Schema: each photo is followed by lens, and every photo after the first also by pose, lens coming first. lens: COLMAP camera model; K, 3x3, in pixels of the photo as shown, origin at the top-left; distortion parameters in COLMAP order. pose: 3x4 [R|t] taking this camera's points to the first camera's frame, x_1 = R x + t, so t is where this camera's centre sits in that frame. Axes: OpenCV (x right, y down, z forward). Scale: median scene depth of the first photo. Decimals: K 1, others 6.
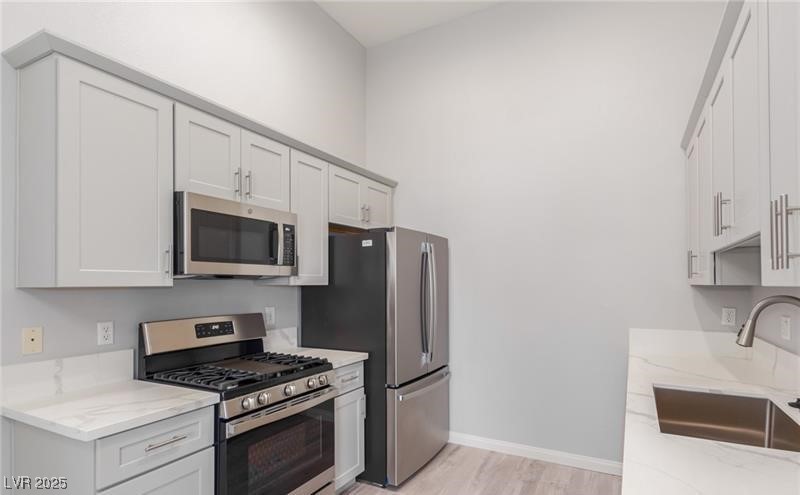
lens RADIAL K [[412.1, 0, 404.0], [0, 412.1, 278.4], [0, 0, 1]] dist [0.009583, 0.000366]
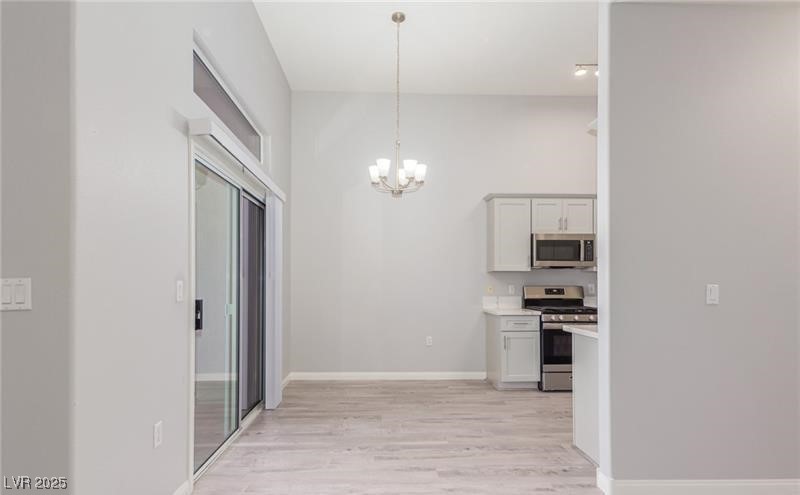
lens RADIAL K [[429.9, 0, 390.3], [0, 429.9, 277.6], [0, 0, 1]] dist [0.006079, 0.000678]
pose [[0.495191, -0.010220, -0.868724, 1.169065], [0.009806, 0.999933, -0.006174, 0.059307], [0.868729, -0.005461, 0.495258, -0.947765]]
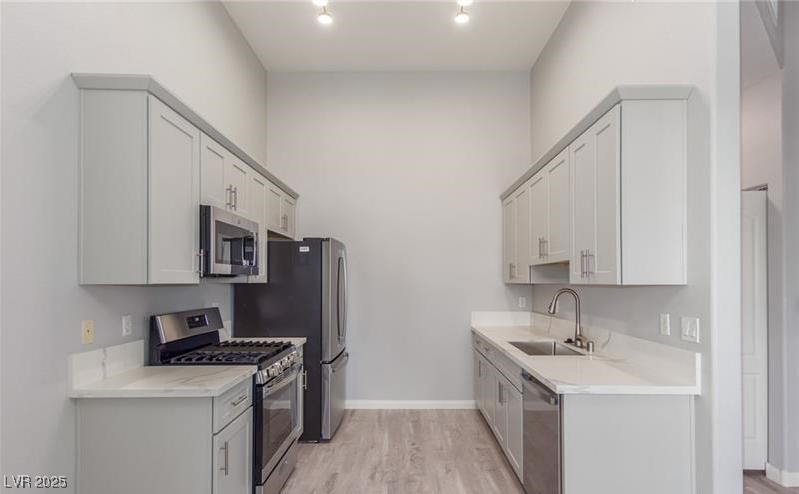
lens RADIAL K [[416.2, 0, 401.0], [0, 416.2, 279.4], [0, 0, 1]] dist [0.014898, 0.000143]
pose [[0.883751, 0.007457, 0.467899, -0.536240], [-0.011393, 0.999920, 0.005584, -0.006048], [-0.467819, -0.010266, 0.883764, -0.310608]]
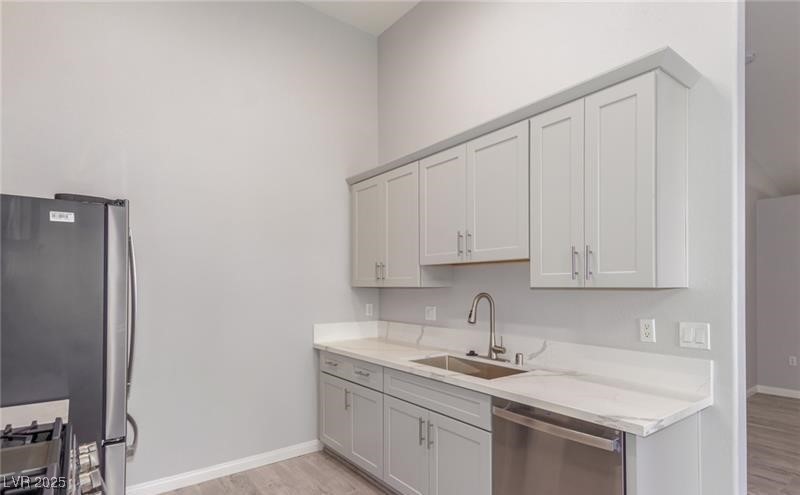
lens RADIAL K [[412.1, 0, 404.0], [0, 412.1, 278.4], [0, 0, 1]] dist [0.009583, 0.000366]
pose [[0.404816, 0.021381, 0.914148, -0.560155], [-0.015163, 0.999746, -0.016668, 0.007917], [-0.914272, -0.007113, 0.405038, 0.389754]]
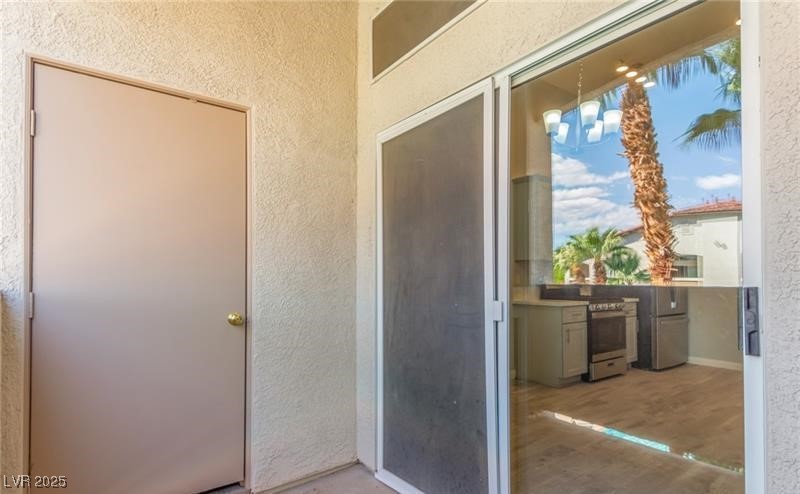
lens RADIAL K [[411.9, 0, 399.5], [0, 411.9, 273.6], [0, 0, 1]] dist [0.003147, 0.000322]
pose [[0.898339, -0.003825, -0.439286, -0.304682], [0.002336, 0.999990, -0.003929, 0.092618], [0.439297, 0.002503, 0.898338, -1.472879]]
